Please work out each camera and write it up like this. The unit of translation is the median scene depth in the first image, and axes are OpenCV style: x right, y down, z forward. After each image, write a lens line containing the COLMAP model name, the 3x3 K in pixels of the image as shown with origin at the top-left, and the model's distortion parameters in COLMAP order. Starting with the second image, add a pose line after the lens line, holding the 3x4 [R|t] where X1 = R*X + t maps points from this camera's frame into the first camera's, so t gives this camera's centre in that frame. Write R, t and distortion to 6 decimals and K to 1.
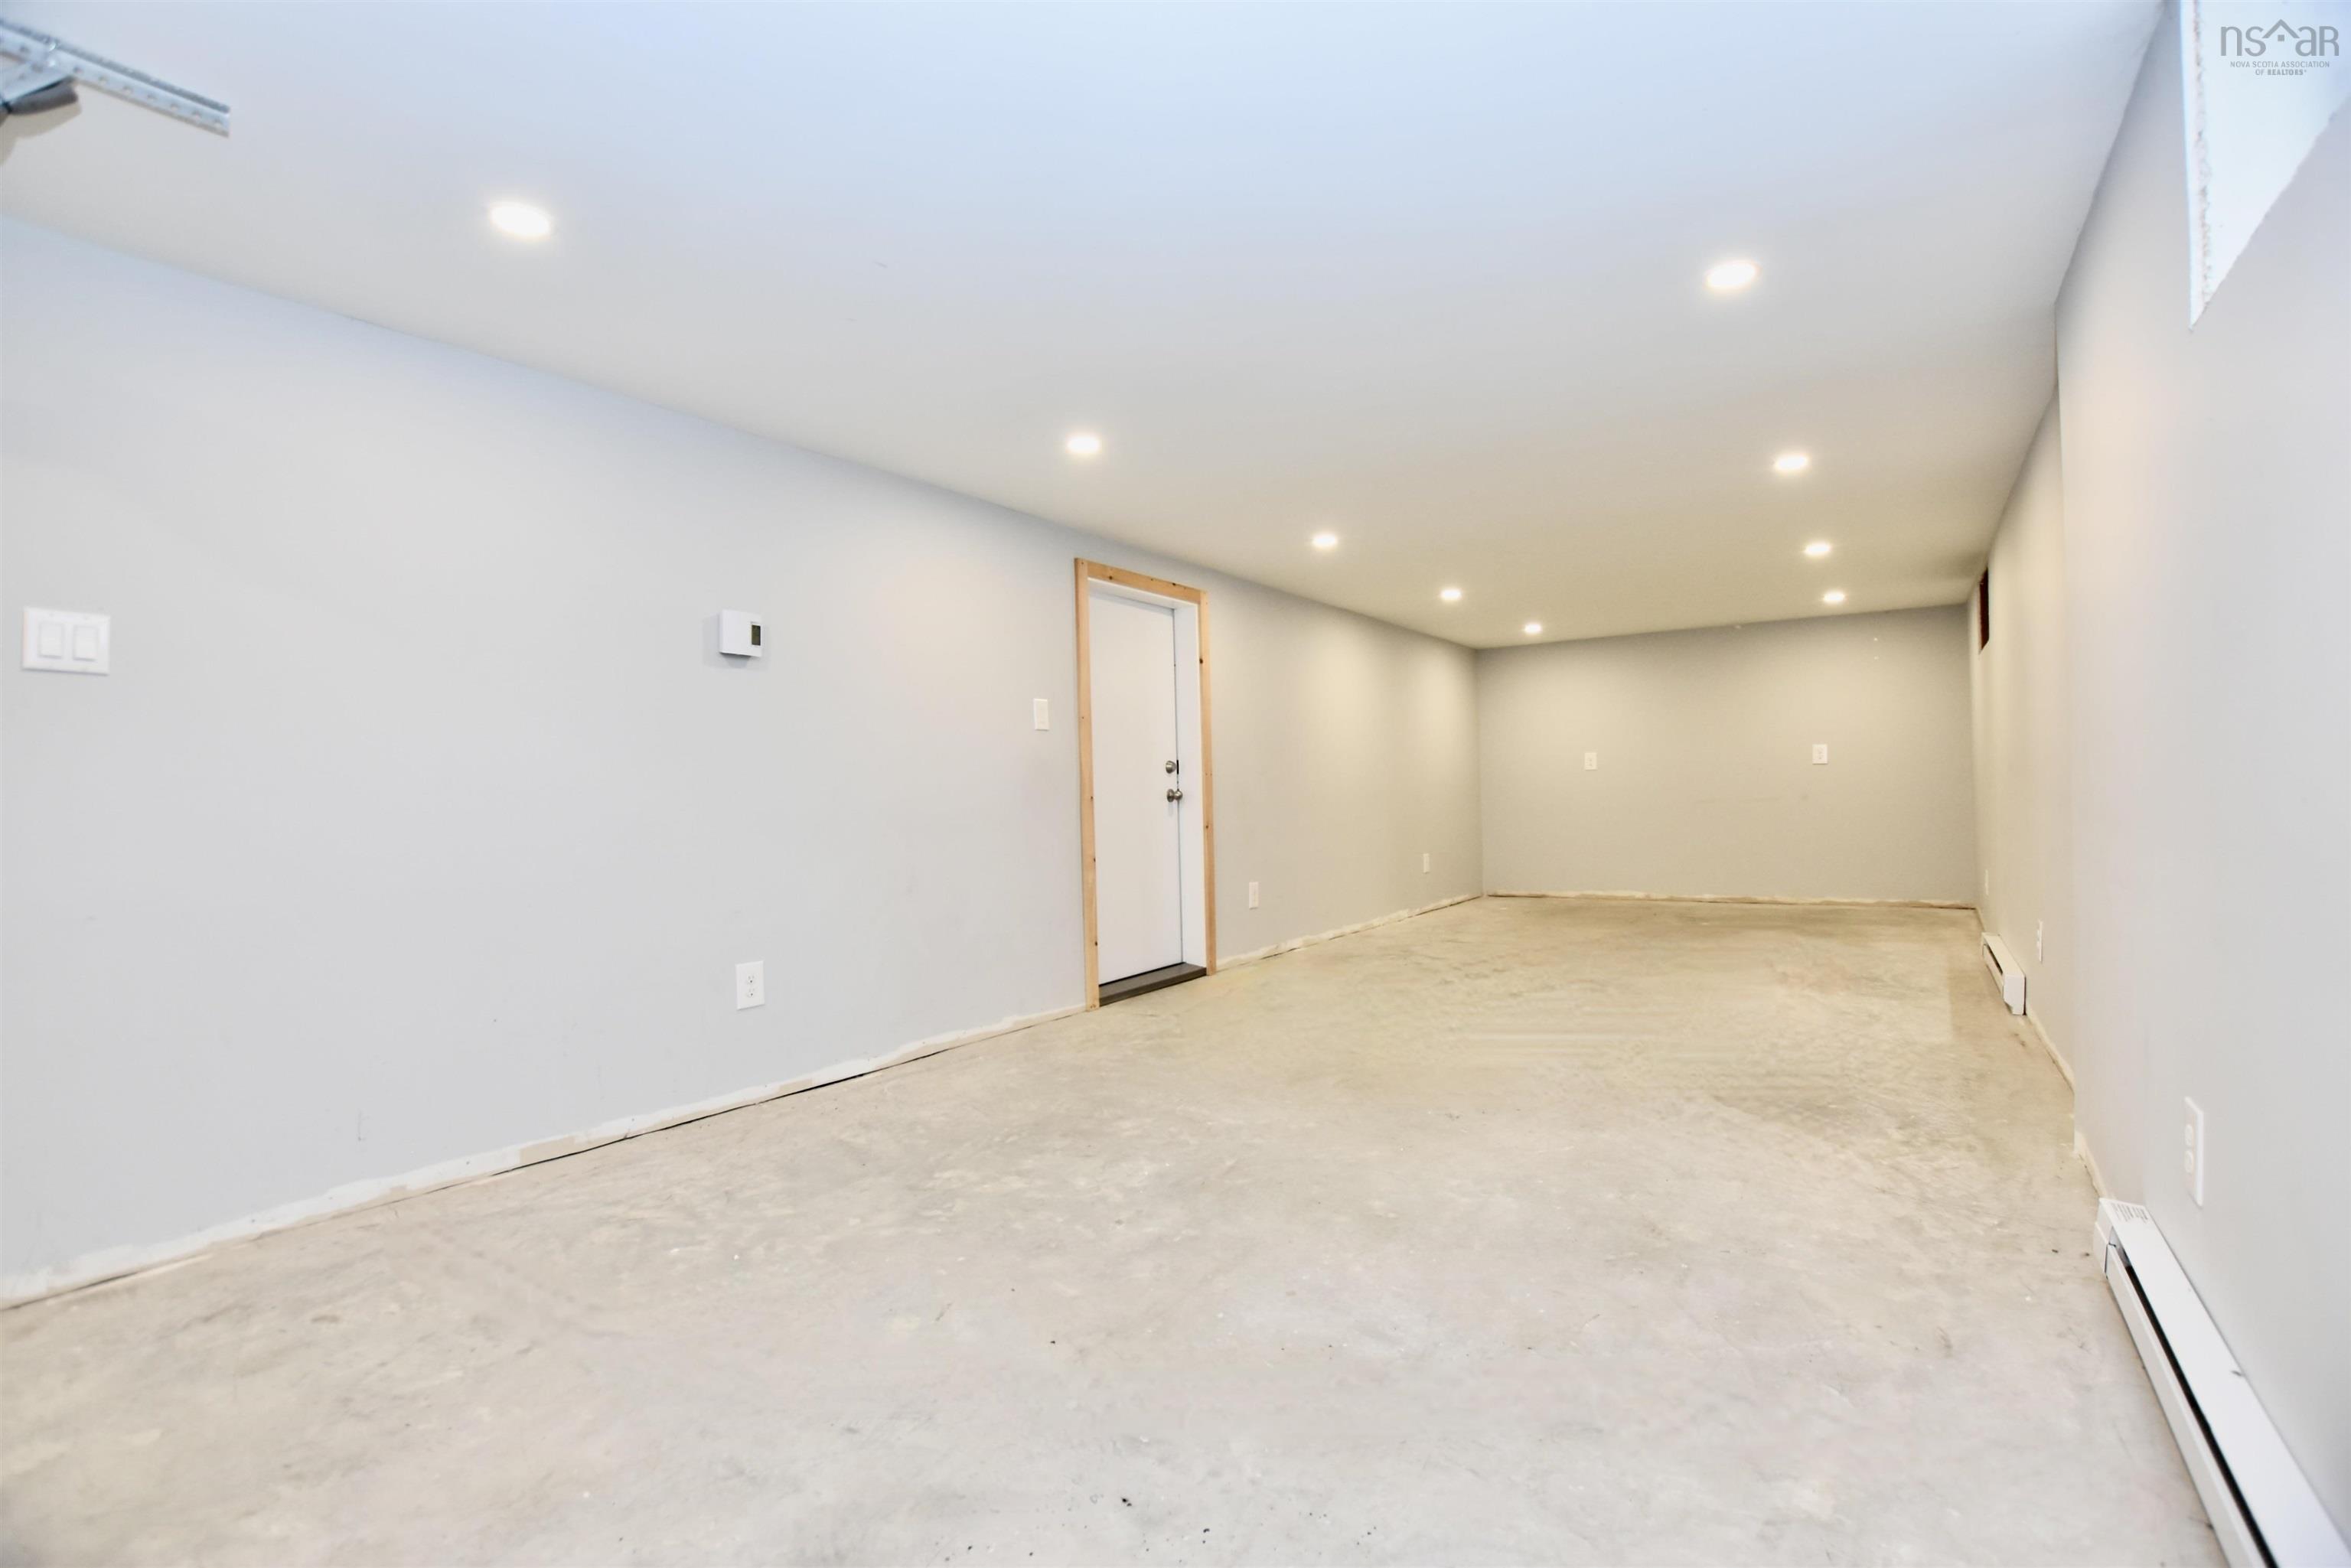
lens RADIAL K [[1026.7, 0, 1176.8], [0, 1026.7, 776.4], [0, 0, 1]] dist [-0.029960, 0.003268]
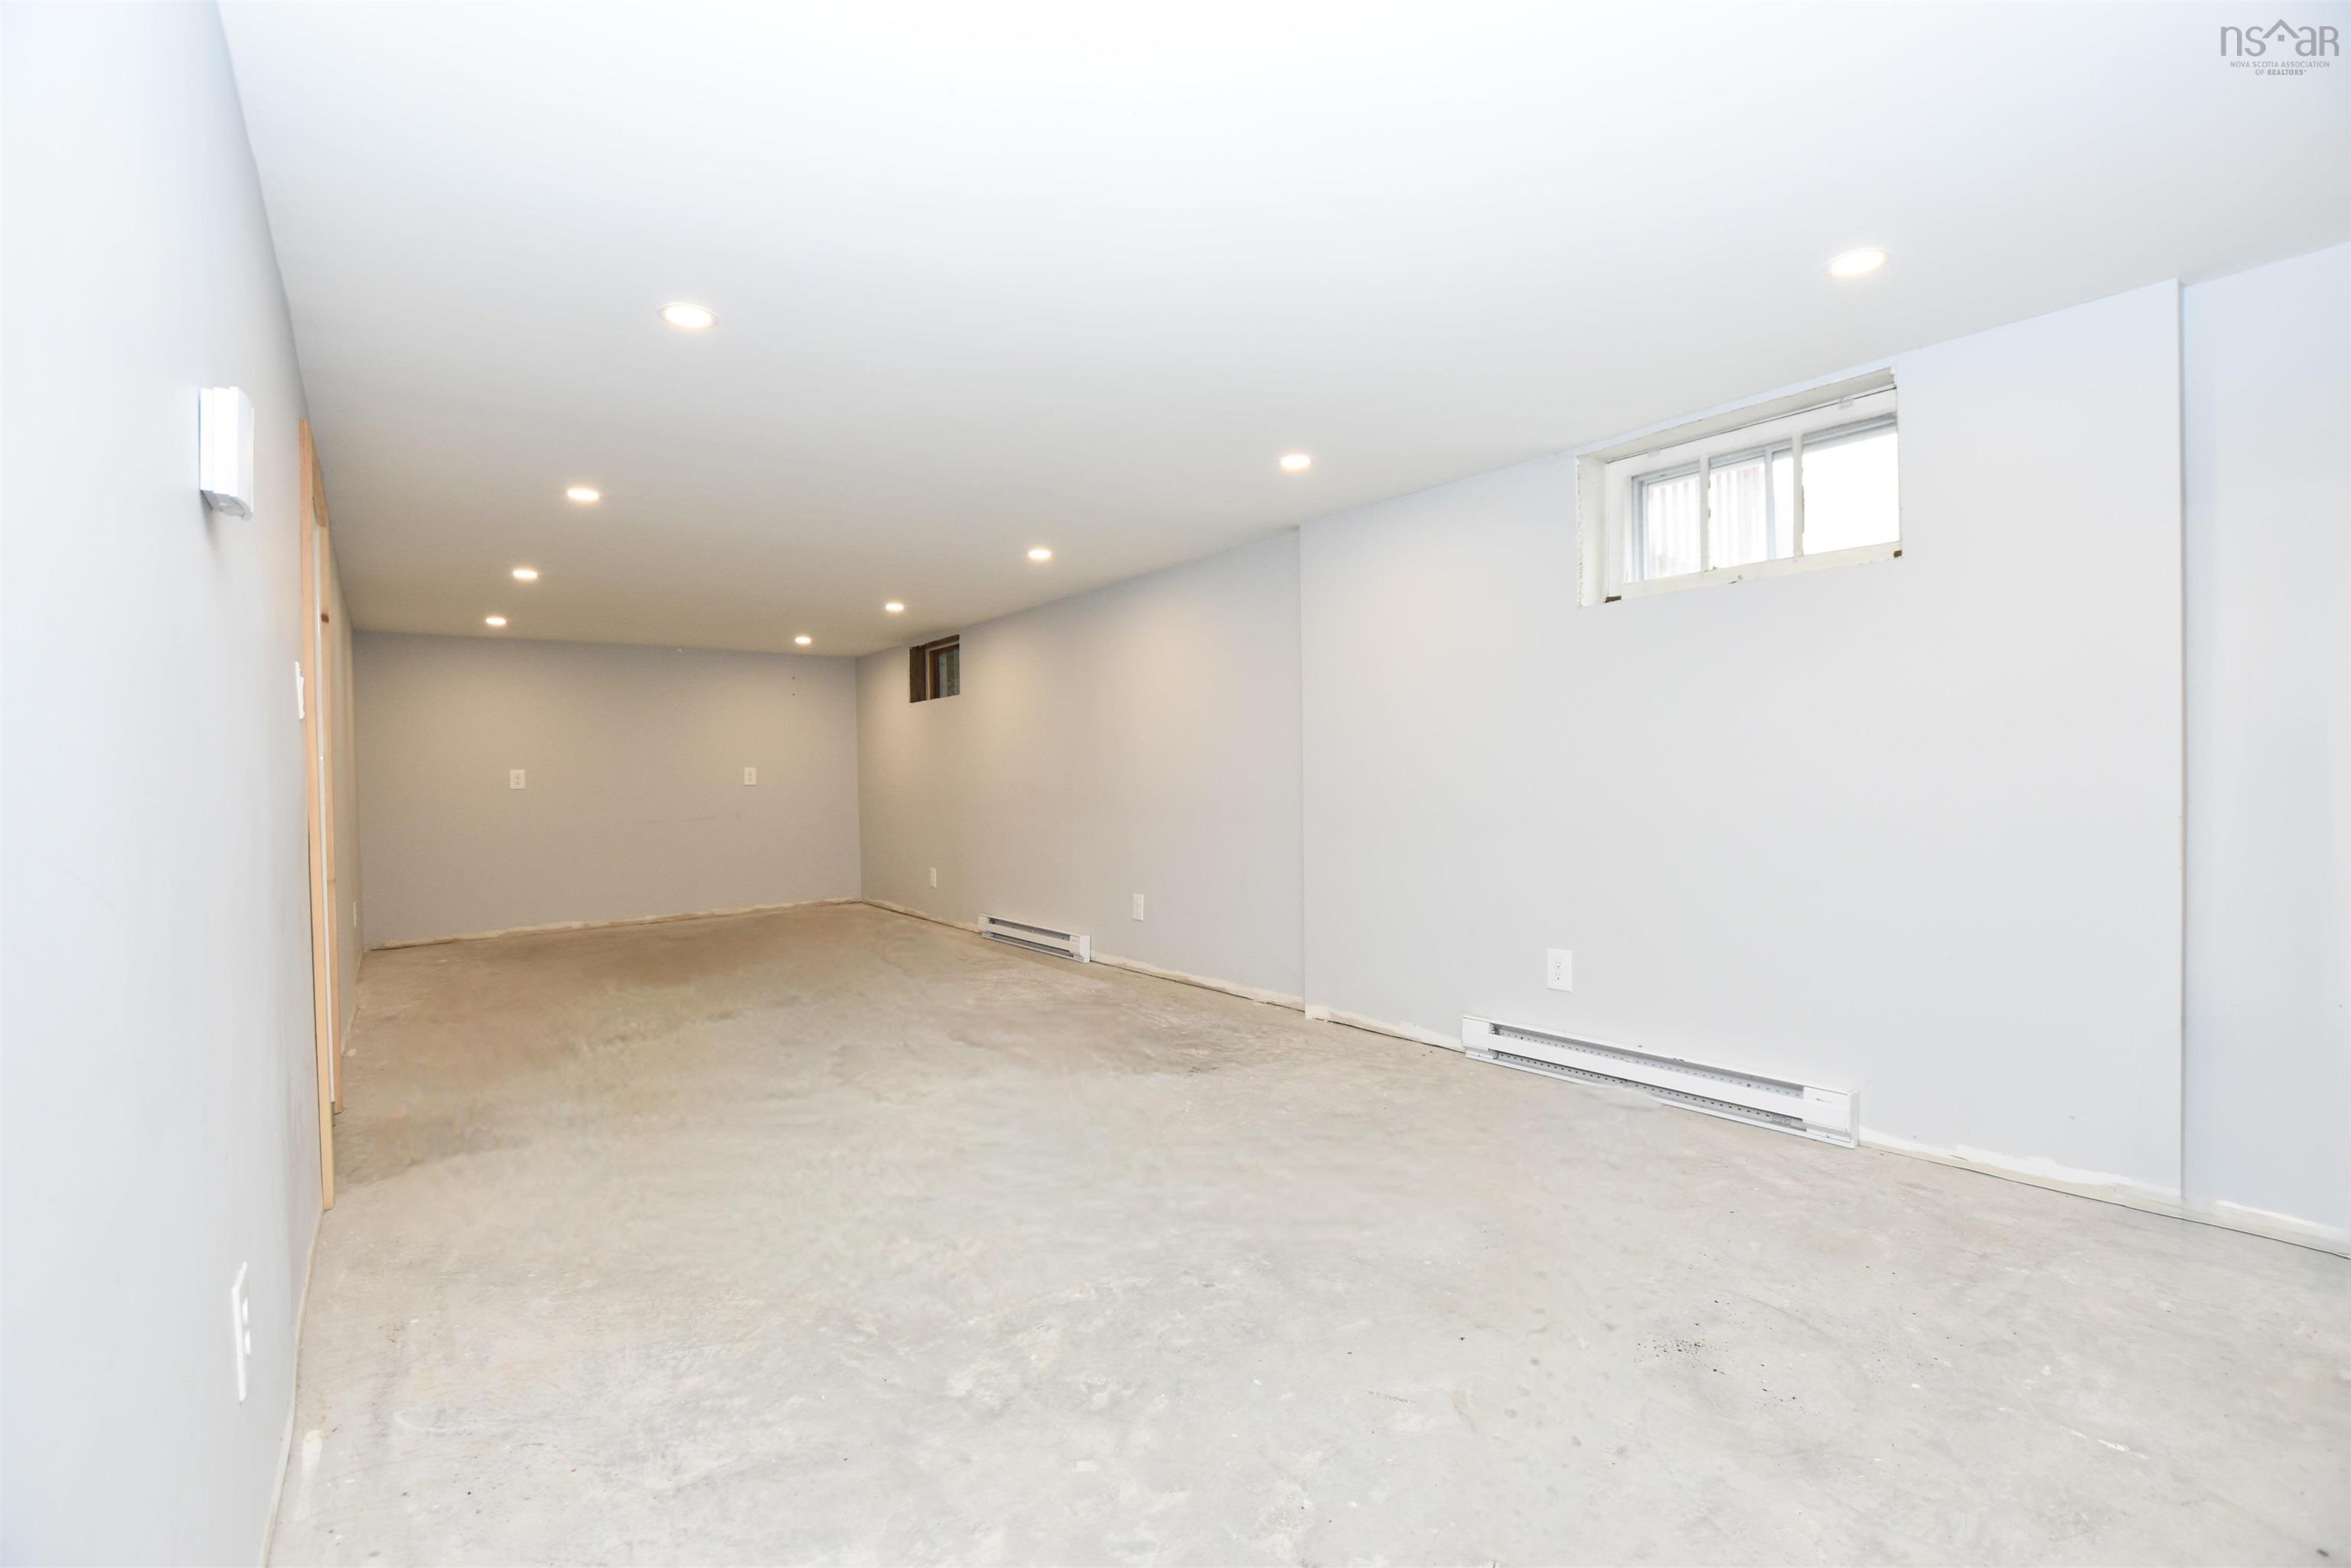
lens RADIAL K [[1026.7, 0, 1183.6], [0, 1026.7, 797.8], [0, 0, 1]] dist [-0.029960, 0.003268]
pose [[0.304183, -0.001827, 0.952612, -0.831392], [-0.002477, 0.999993, 0.002709, -0.008873], [-0.952610, -0.003184, 0.304177, 0.649225]]
